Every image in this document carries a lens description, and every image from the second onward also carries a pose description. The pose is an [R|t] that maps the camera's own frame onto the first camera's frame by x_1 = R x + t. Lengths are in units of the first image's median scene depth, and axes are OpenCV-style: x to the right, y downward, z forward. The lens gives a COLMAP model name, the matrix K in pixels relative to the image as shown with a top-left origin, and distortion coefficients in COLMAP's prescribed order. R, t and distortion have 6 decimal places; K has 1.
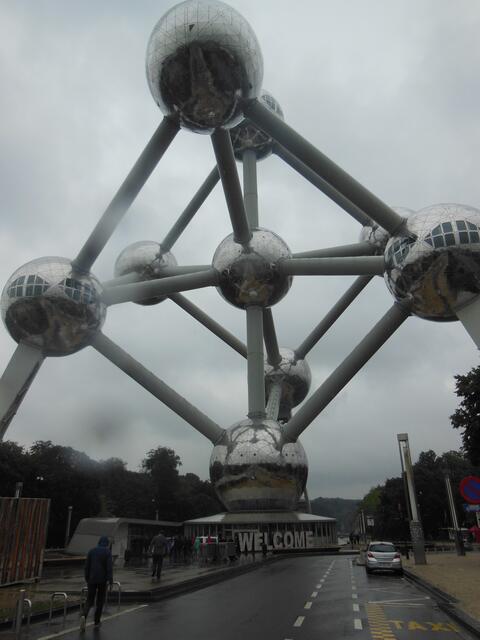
lens RADIAL K [[536.0, 0, 242.6], [0, 536.0, 270.2], [0, 0, 1]] dist [0.009820, -0.001538]
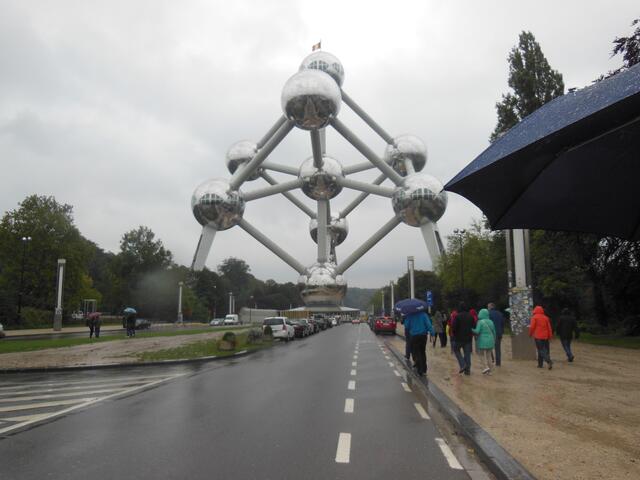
lens RADIAL K [[546.1, 0, 320.0], [0, 546.1, 240.0], [0, 0, 1]] dist [0.007871, -0.004961]
pose [[0.995074, 0.021606, 0.096753, -0.179010], [-0.050954, 0.948648, 0.312203, -0.425532], [-0.085039, -0.315595, 0.945076, -0.859560]]
